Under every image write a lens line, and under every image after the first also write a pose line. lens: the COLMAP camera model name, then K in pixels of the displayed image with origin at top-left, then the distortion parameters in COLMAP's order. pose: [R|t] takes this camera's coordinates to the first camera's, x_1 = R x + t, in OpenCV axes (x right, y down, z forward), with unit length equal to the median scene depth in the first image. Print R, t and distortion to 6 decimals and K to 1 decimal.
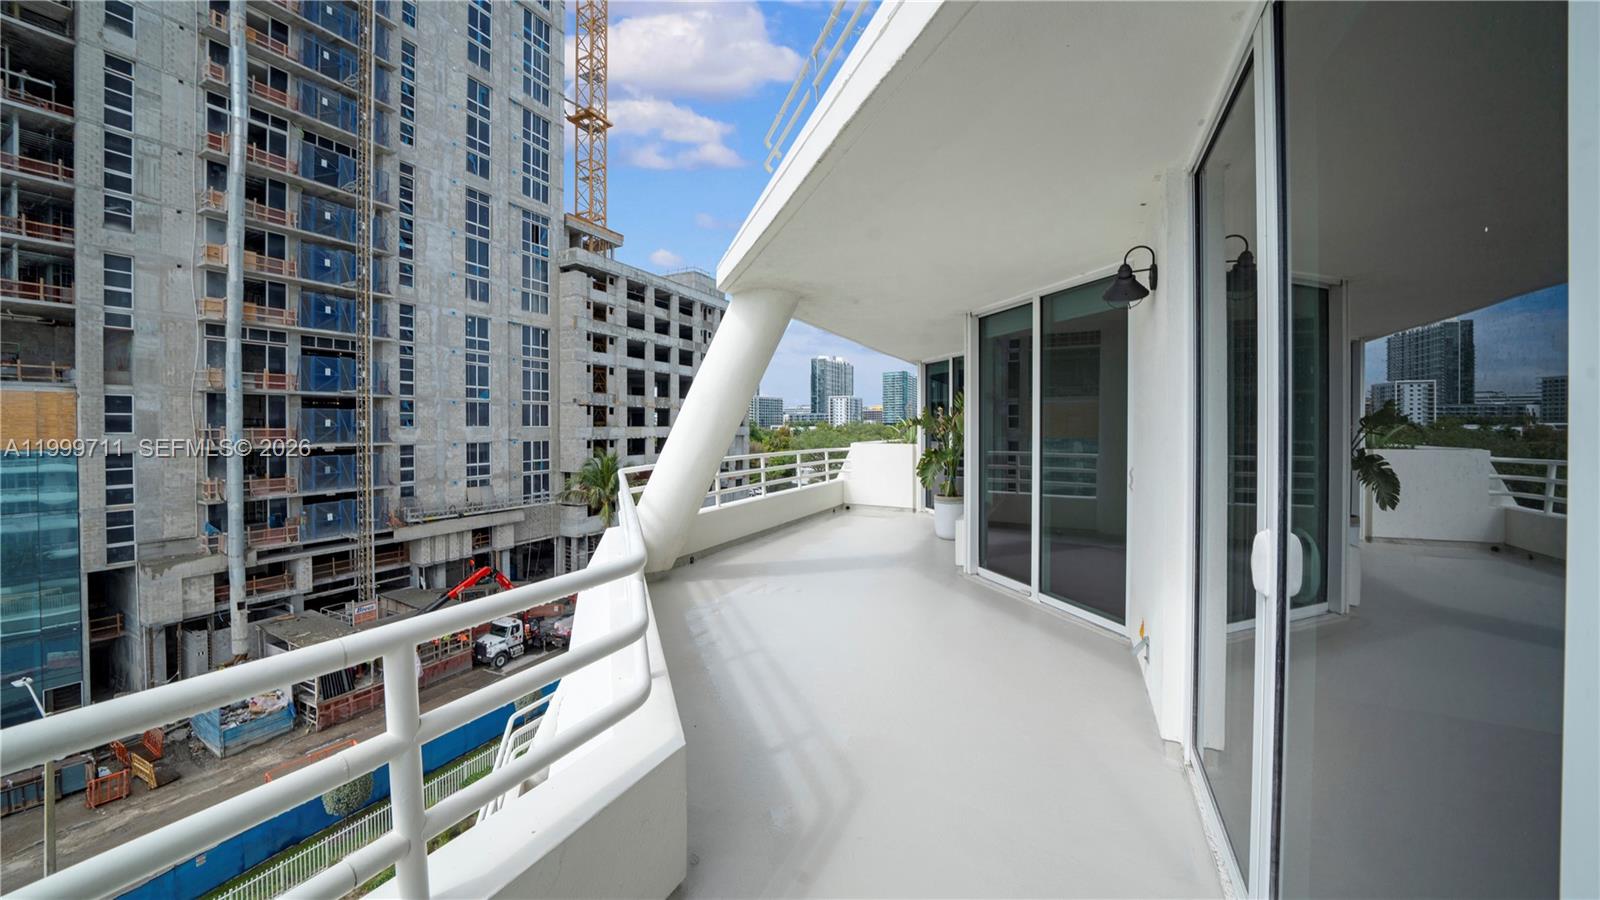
lens RADIAL K [[633.7, 0, 798.3], [0, 633.7, 438.6], [0, 0, 1]] dist [-0.009175, 0.002103]
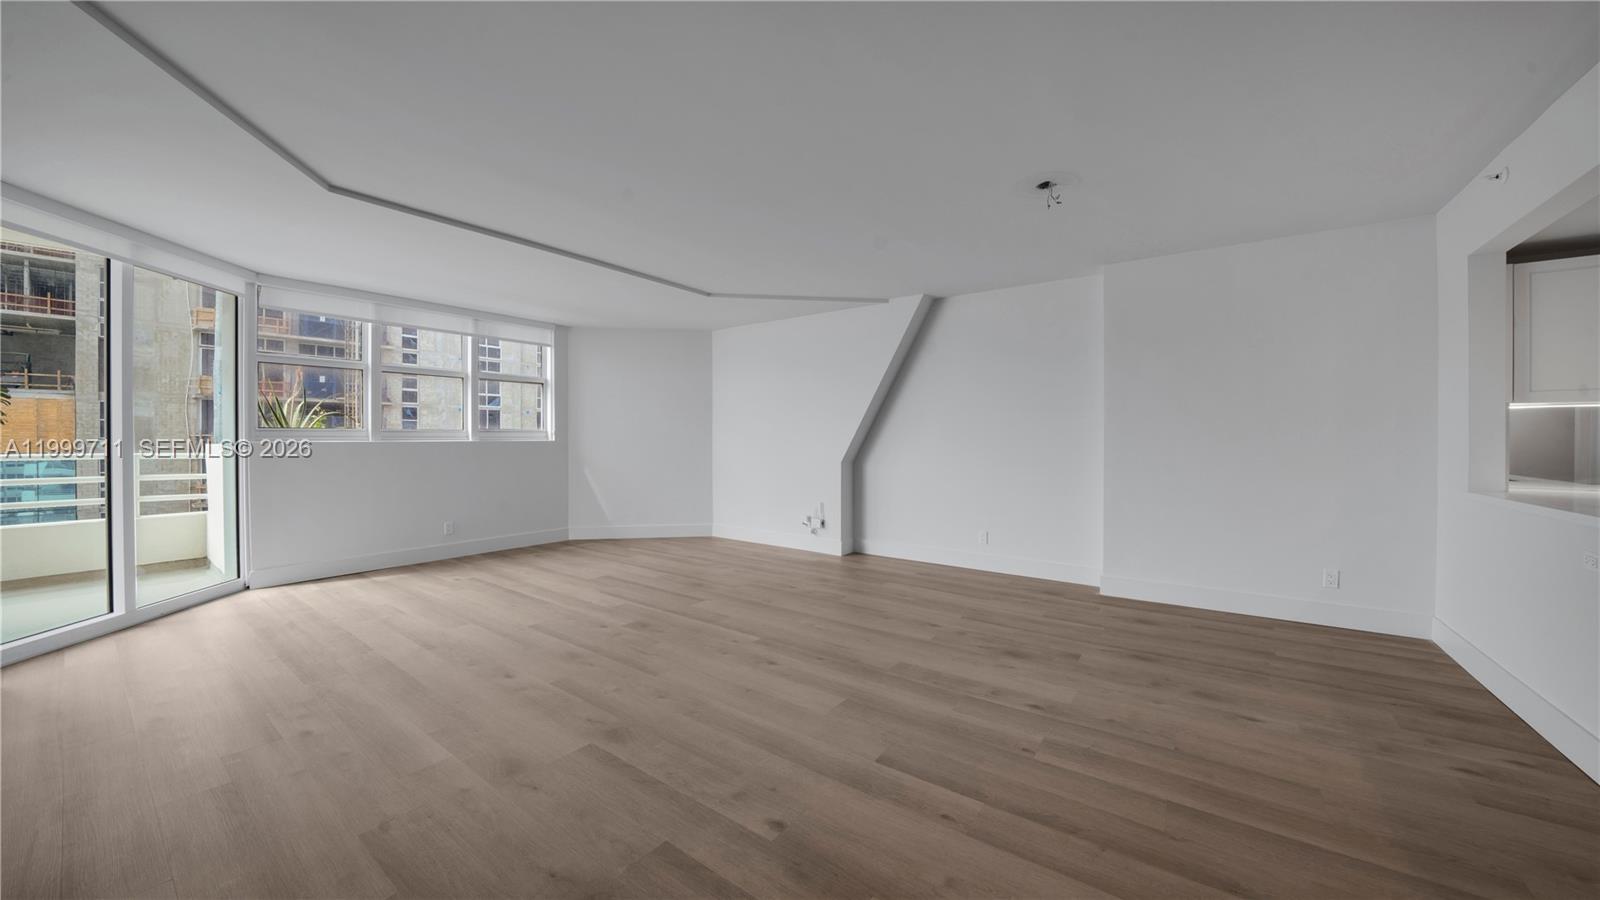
lens RADIAL K [[557.3, 0, 795.1], [0, 557.3, 442.0], [0, 0, 1]] dist [-0.022544, 0.001481]
pose [[0.977358, 0.010211, -0.211344, 0.221316], [-0.011953, 0.999904, -0.006965, -0.009350], [0.211253, 0.009334, 0.977387, 0.360264]]
